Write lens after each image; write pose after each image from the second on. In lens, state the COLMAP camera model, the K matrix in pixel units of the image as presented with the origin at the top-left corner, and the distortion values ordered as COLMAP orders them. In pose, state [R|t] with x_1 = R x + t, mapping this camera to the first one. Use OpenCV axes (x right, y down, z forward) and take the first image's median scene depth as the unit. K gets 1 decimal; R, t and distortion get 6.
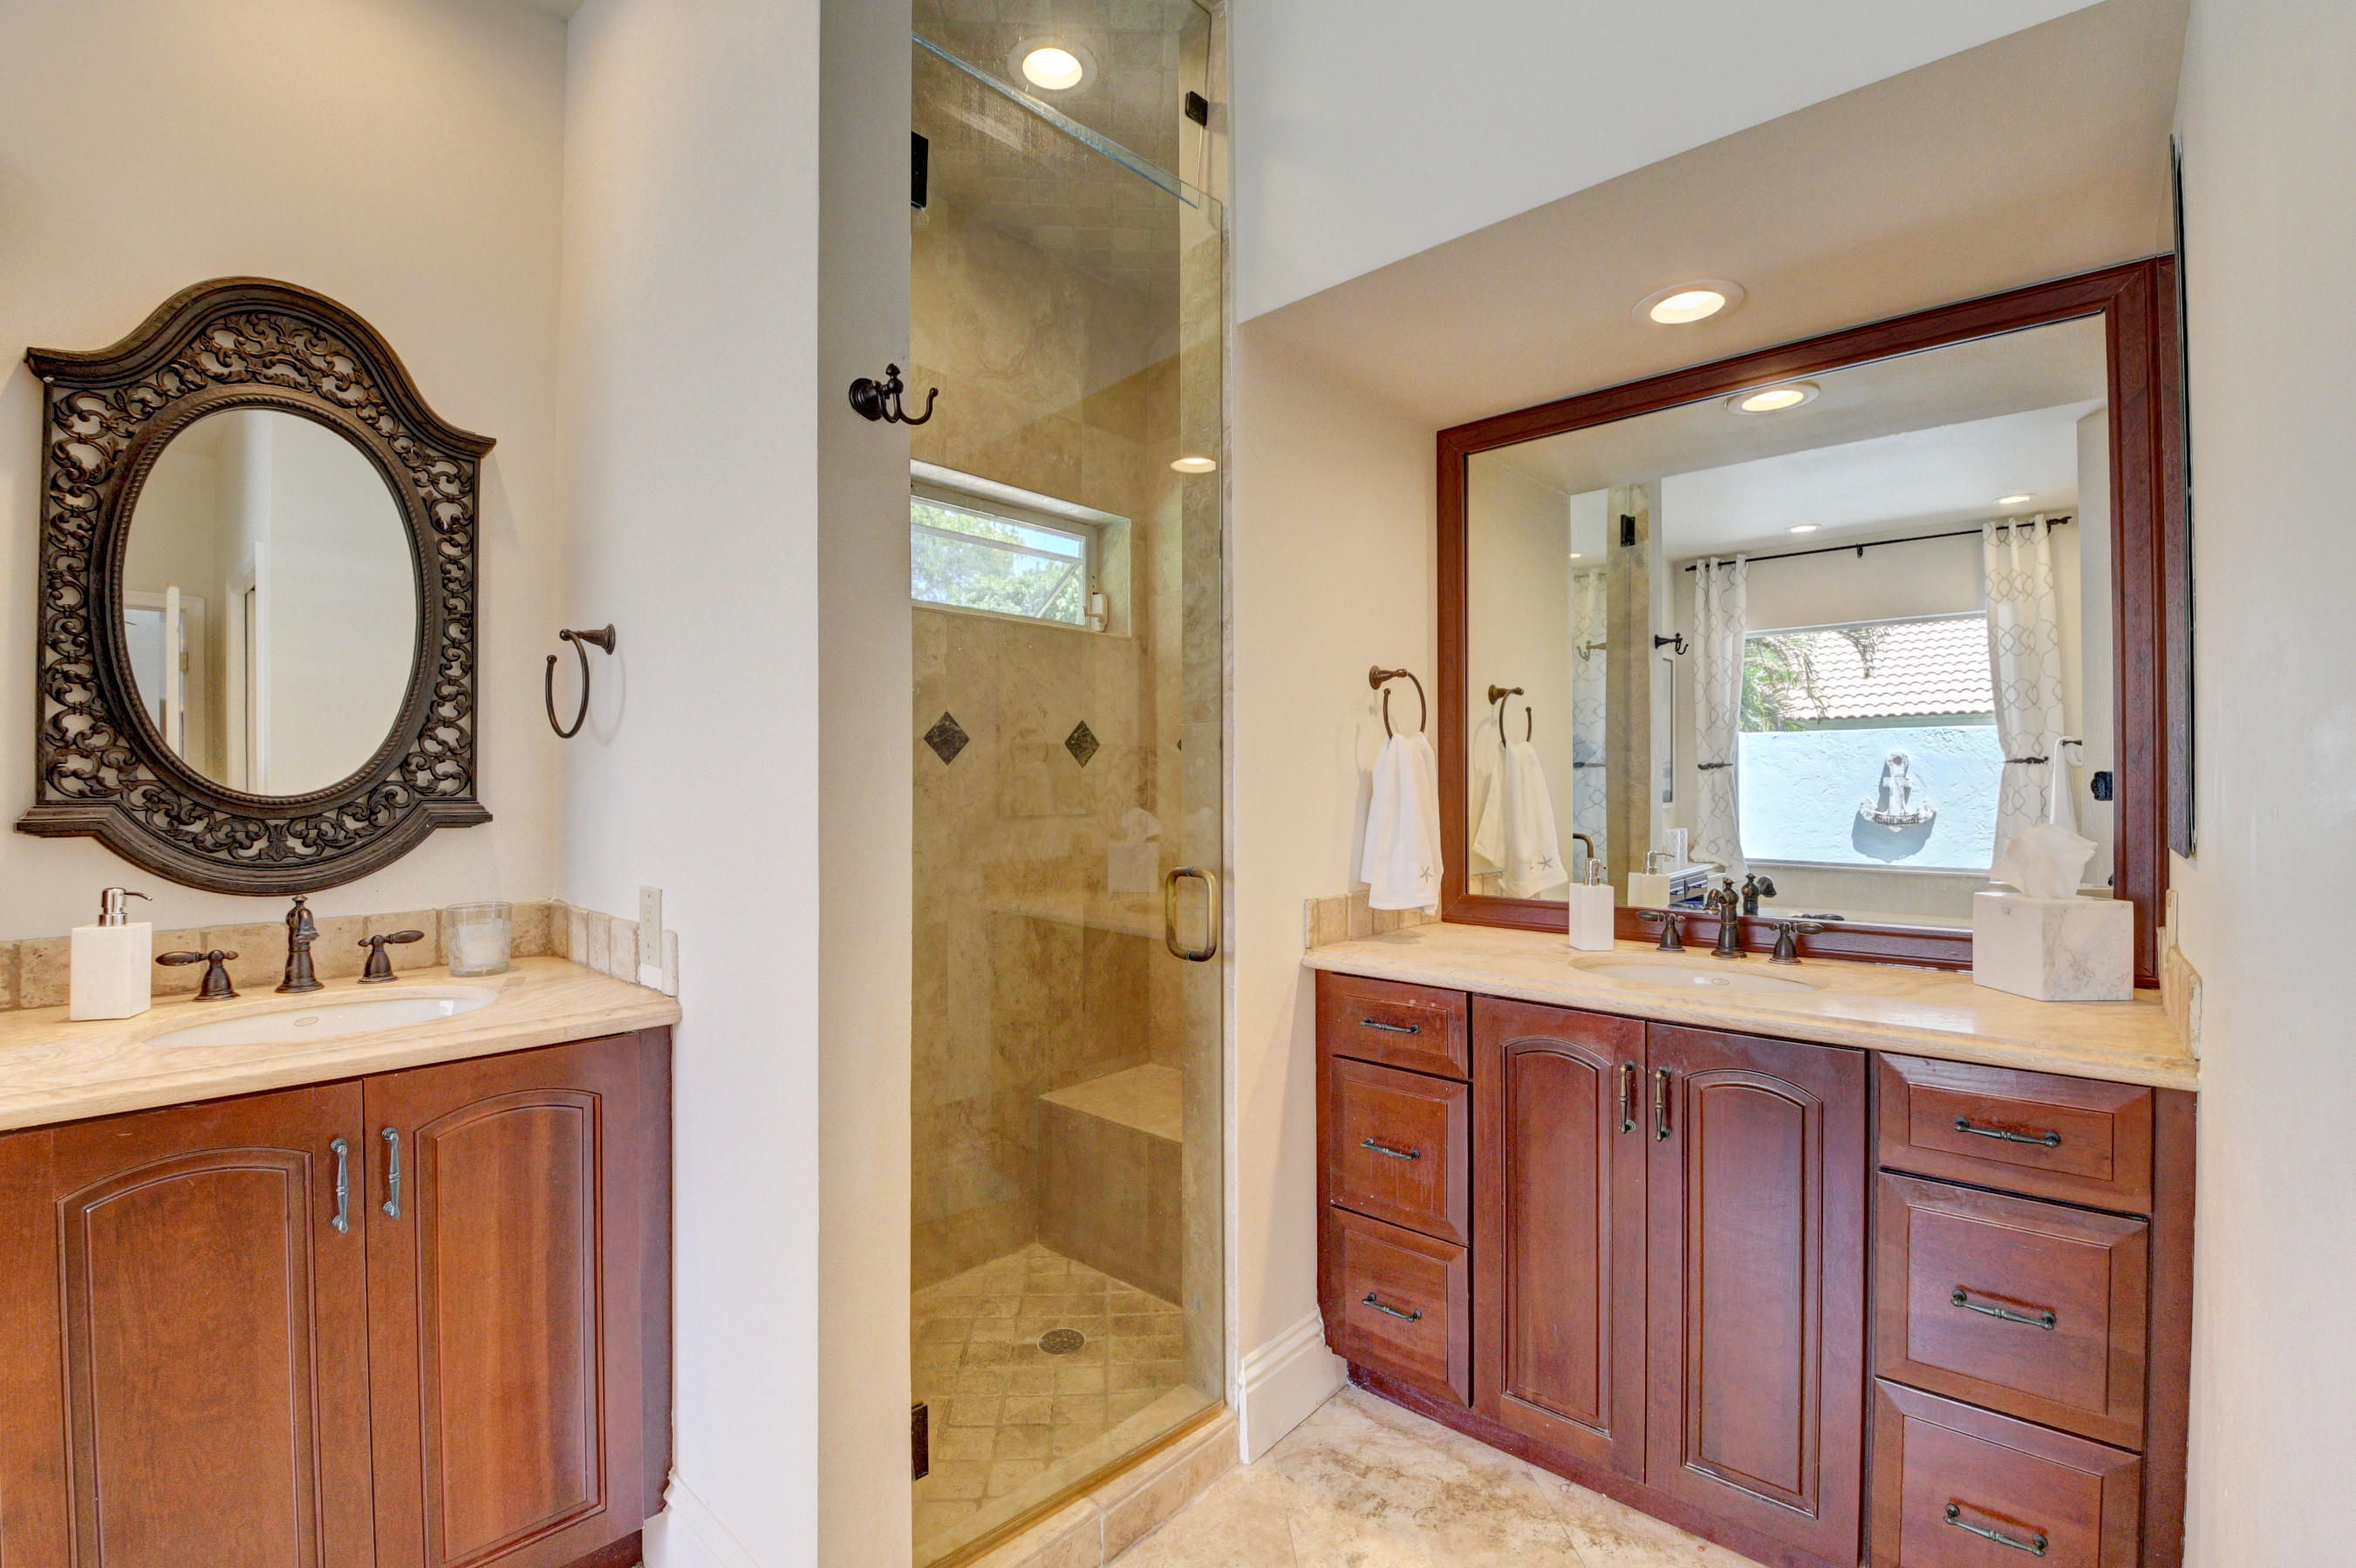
lens RADIAL K [[1042.4, 0, 1168.6], [0, 1042.4, 775.6], [0, 0, 1]] dist [0.002685, -0.016691]
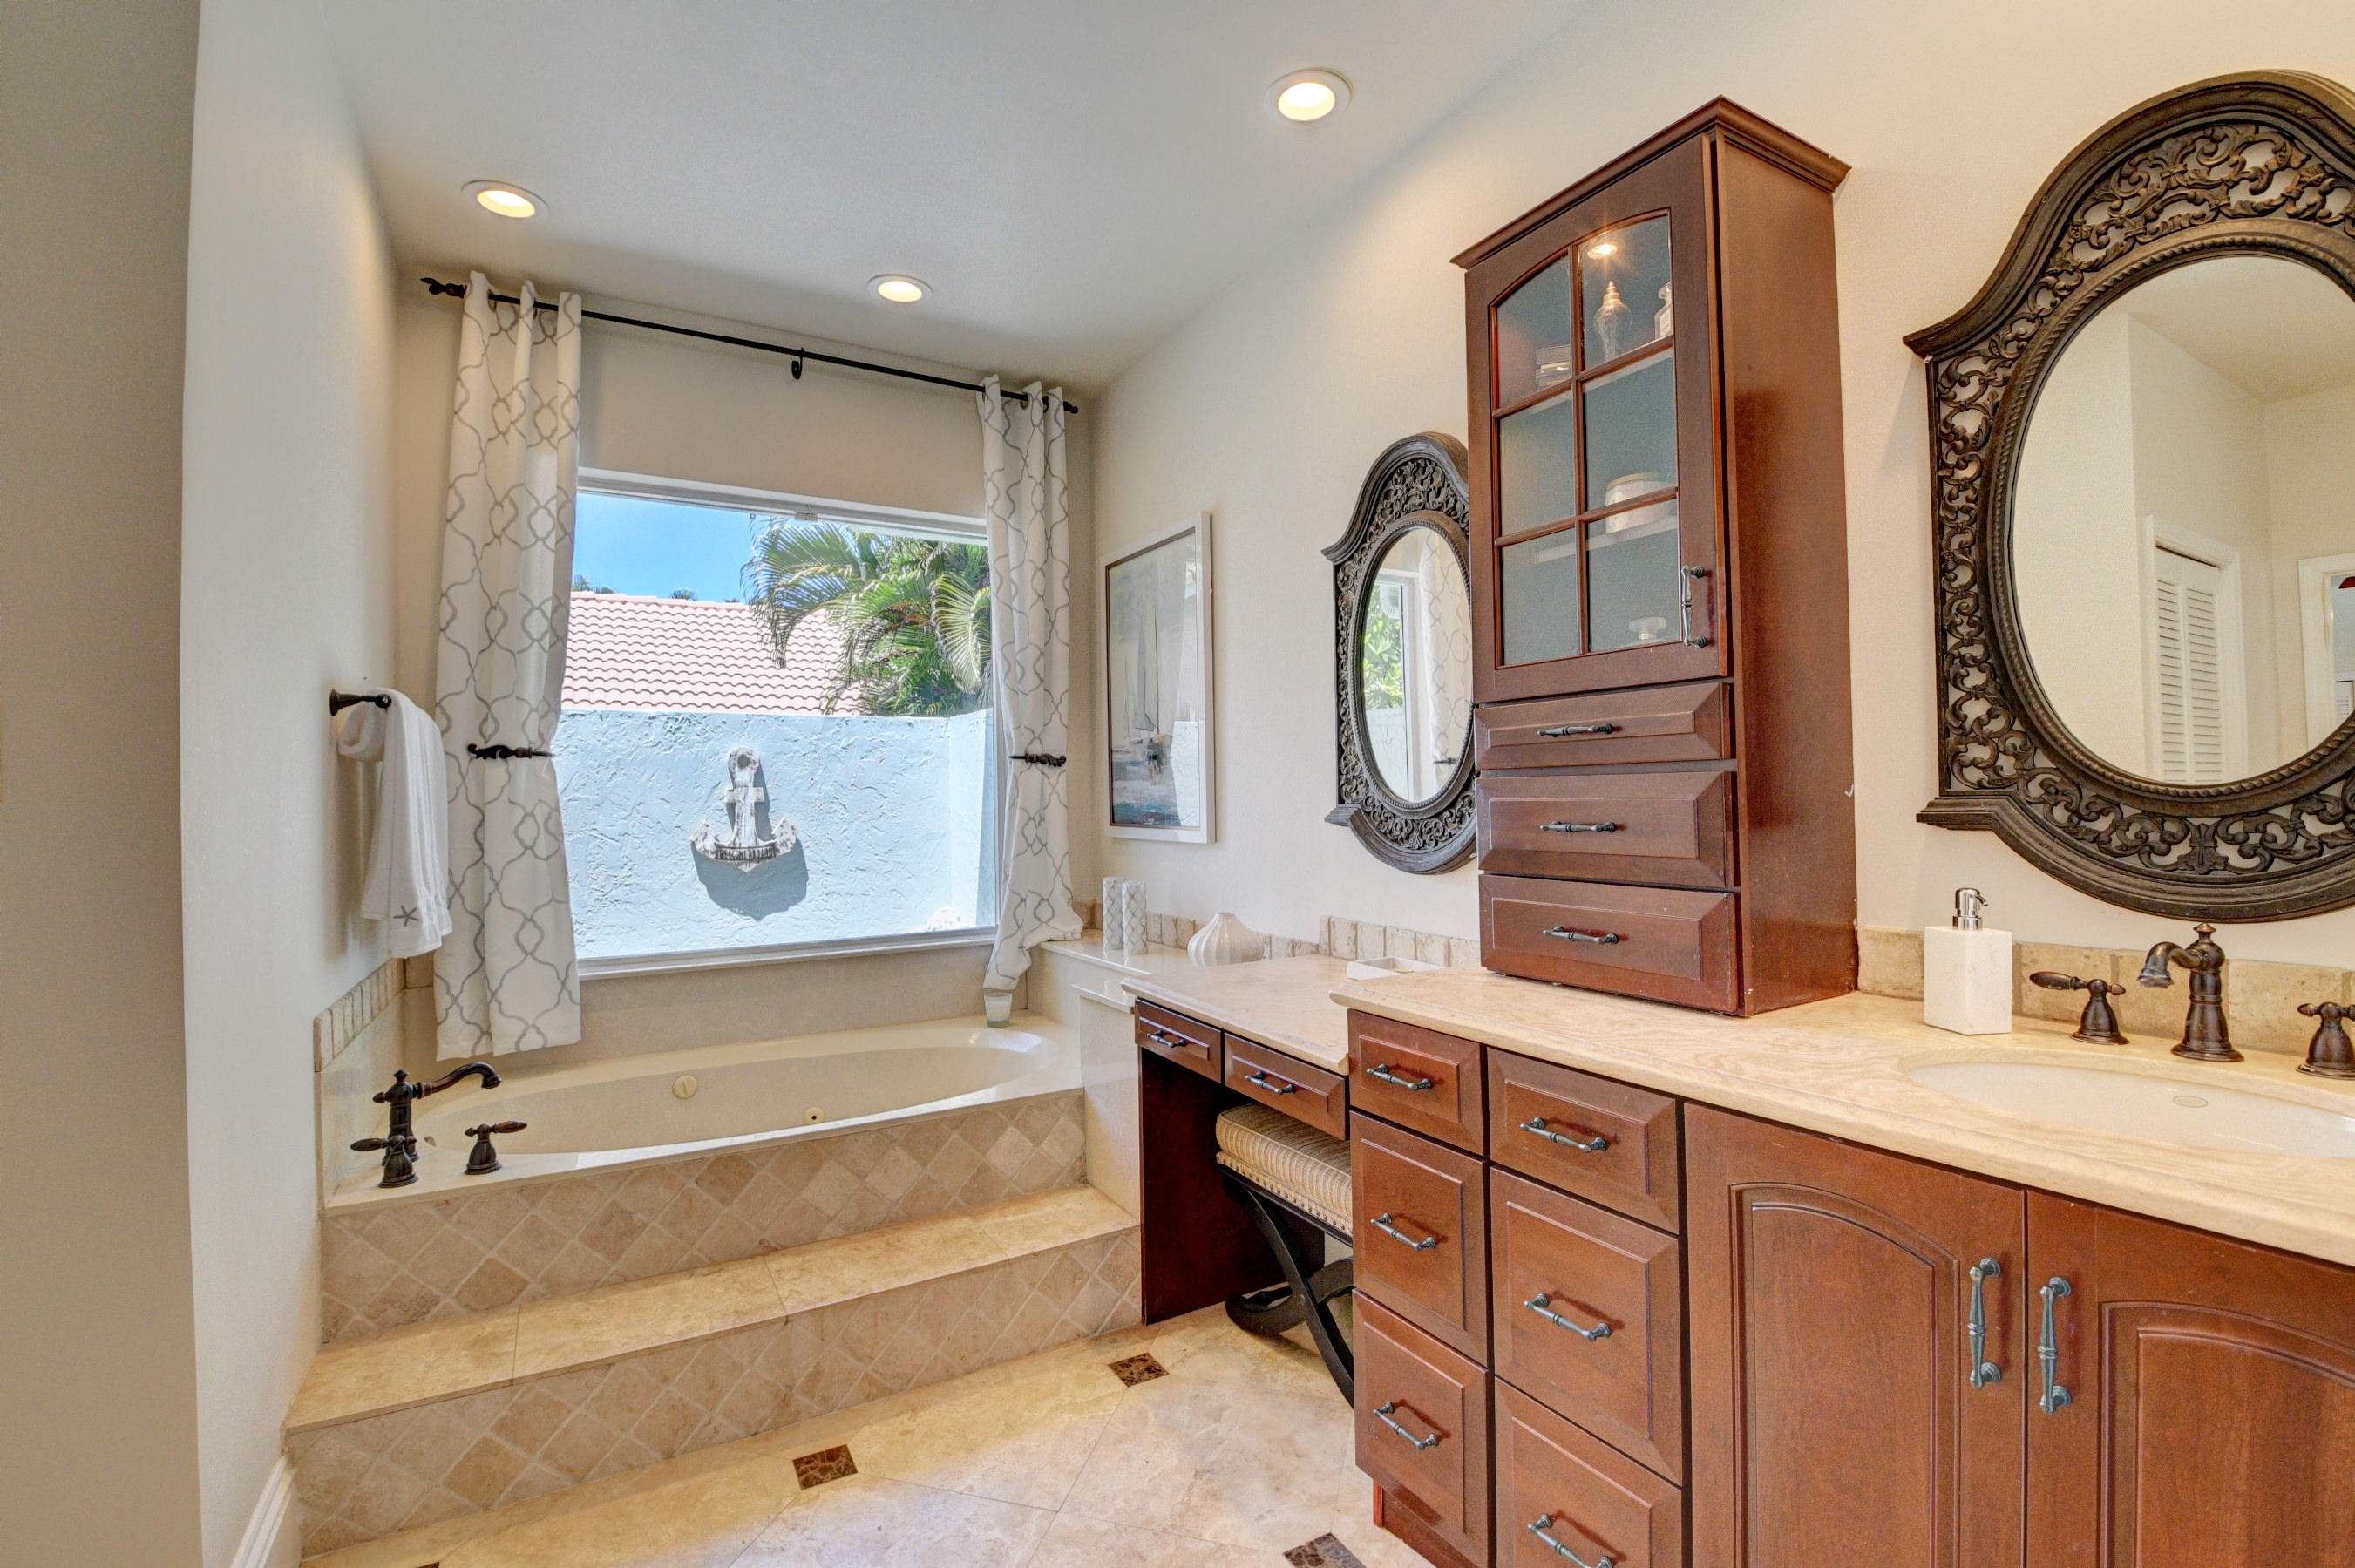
lens RADIAL K [[1042.1, 0, 1200.4], [0, 1042.1, 778.5], [0, 0, 1]] dist [0.002685, -0.016691]
pose [[-0.293170, -0.013933, -0.955959, 0.039321], [0.018833, 0.999616, -0.020345, 0.015547], [0.955875, -0.023968, -0.292795, 0.508673]]
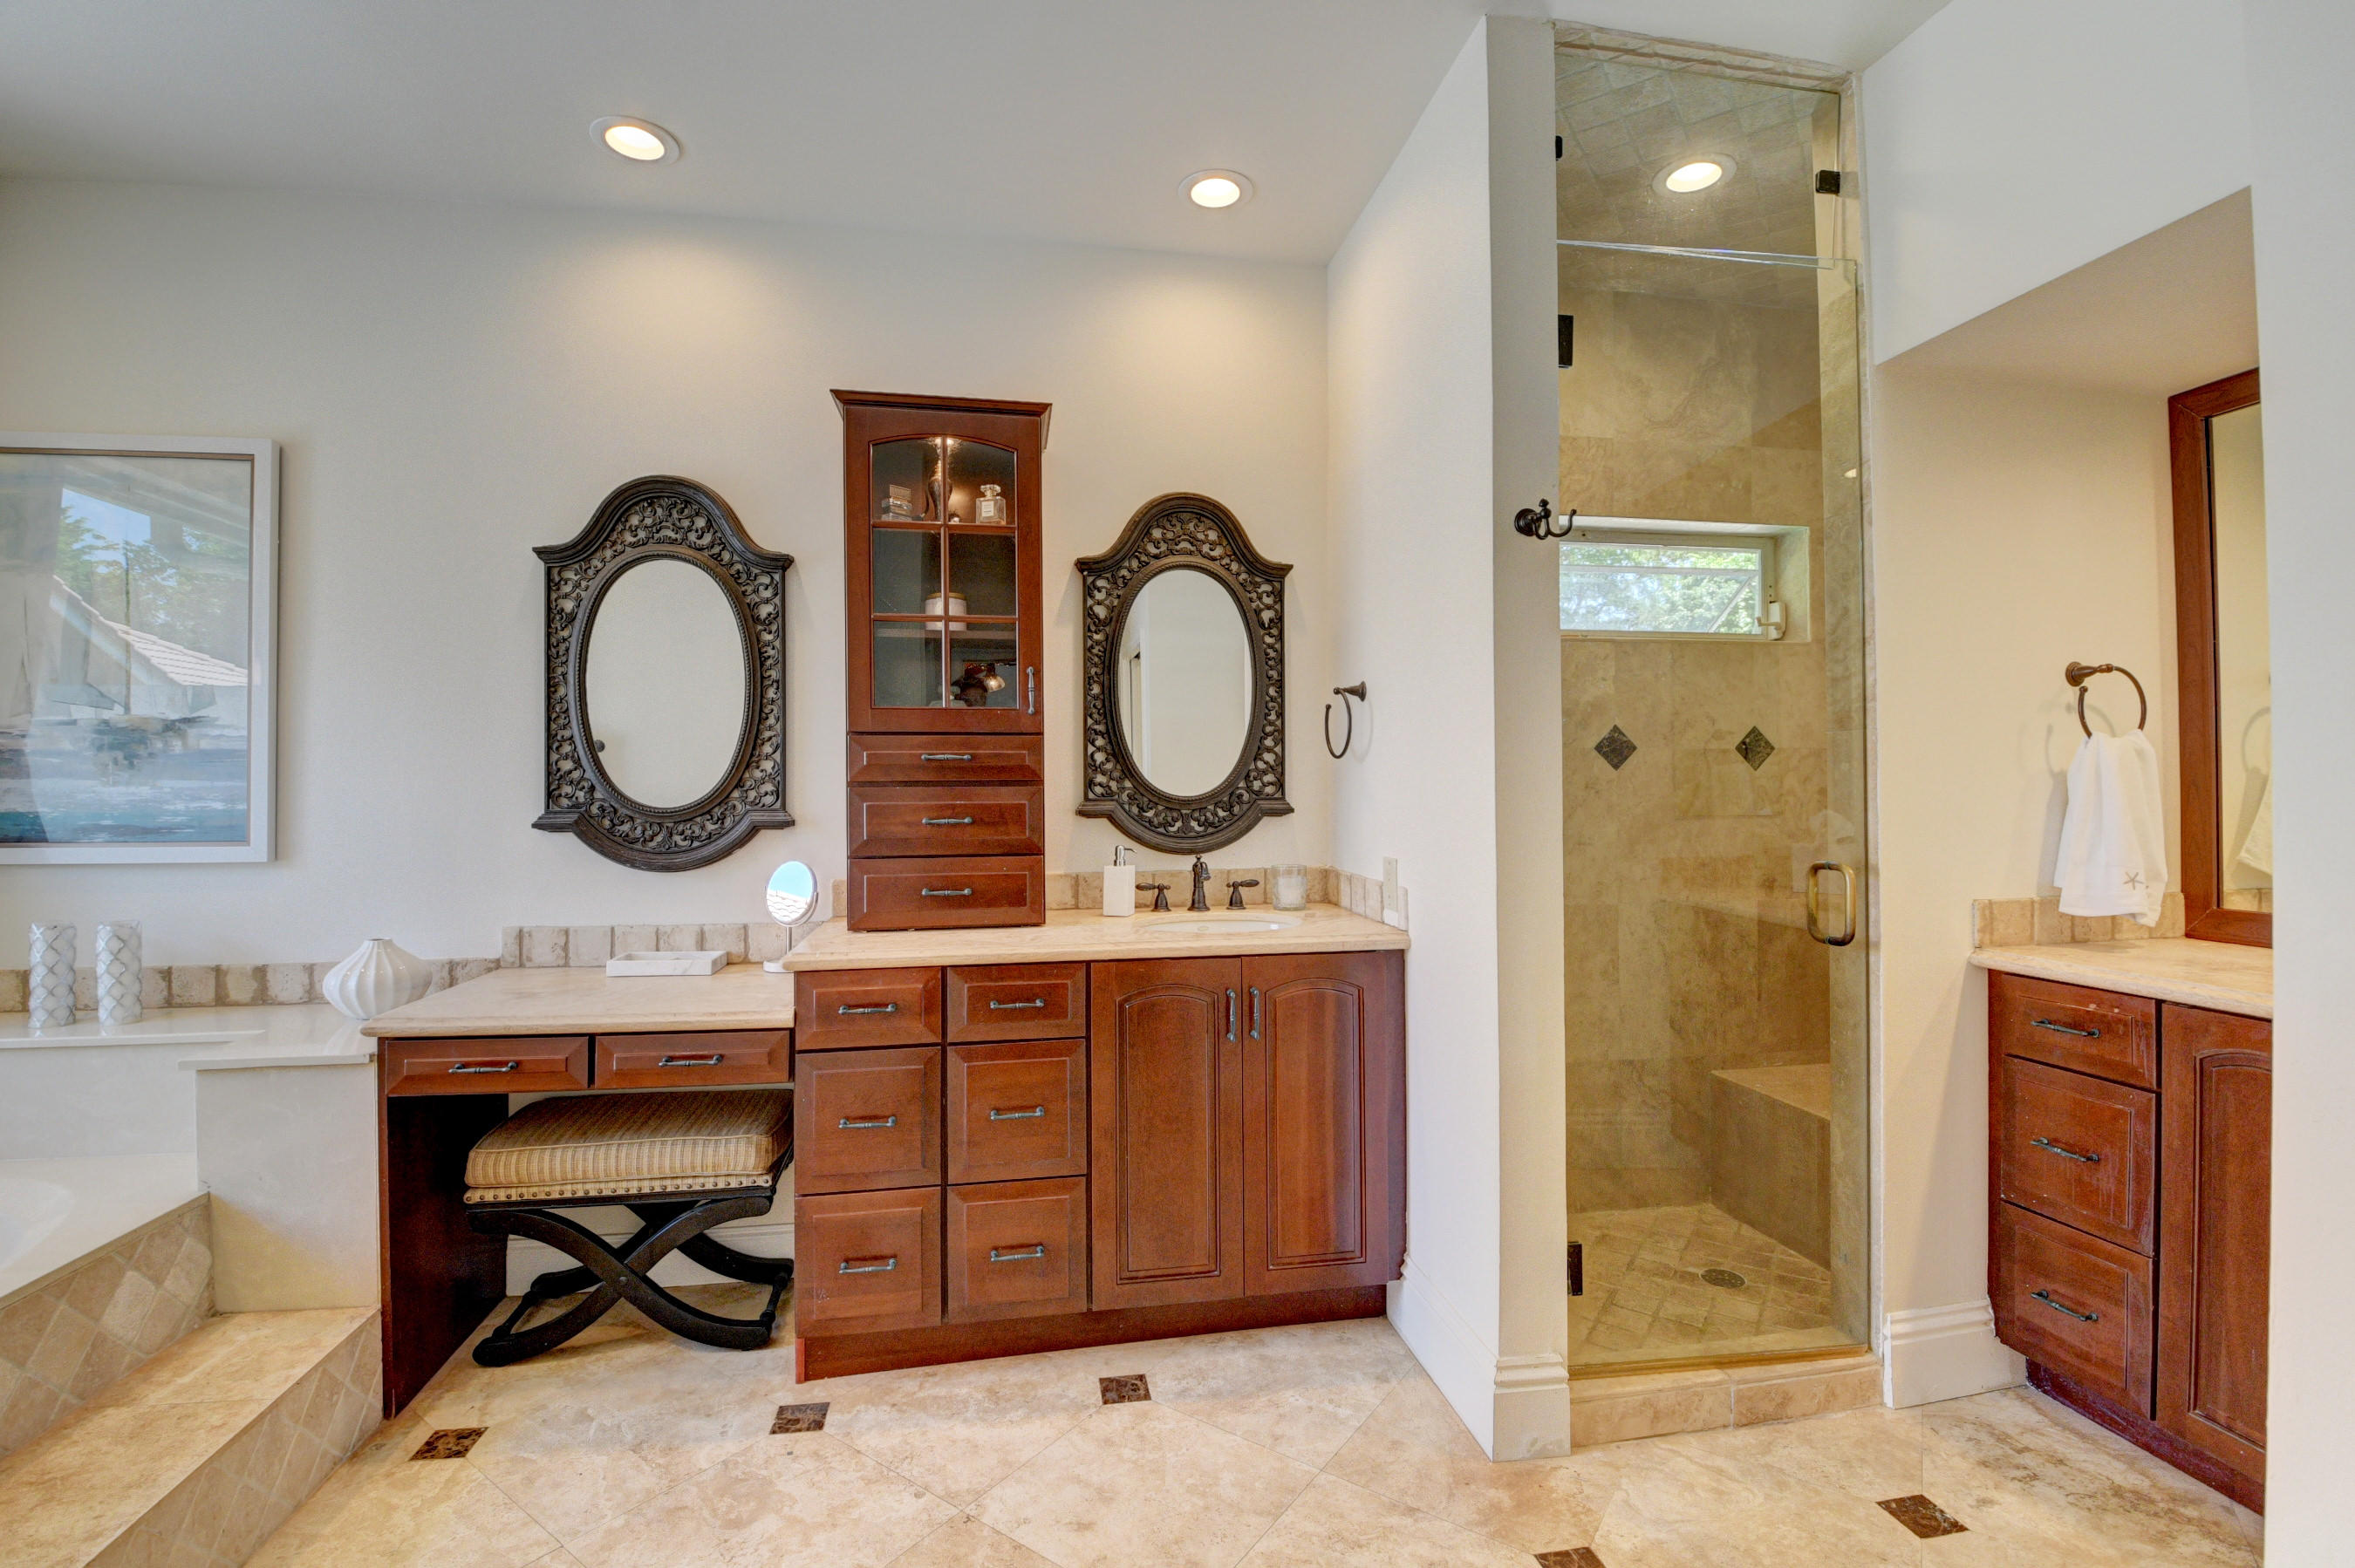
lens RADIAL K [[1042.0, 0, 1185.4], [0, 1042.0, 777.3], [0, 0, 1]] dist [0.002685, -0.016691]
pose [[0.800852, -0.008849, -0.598796, 0.154578], [0.009311, 0.999954, -0.002324, -0.007089], [0.598789, -0.003714, 0.800898, -0.351835]]
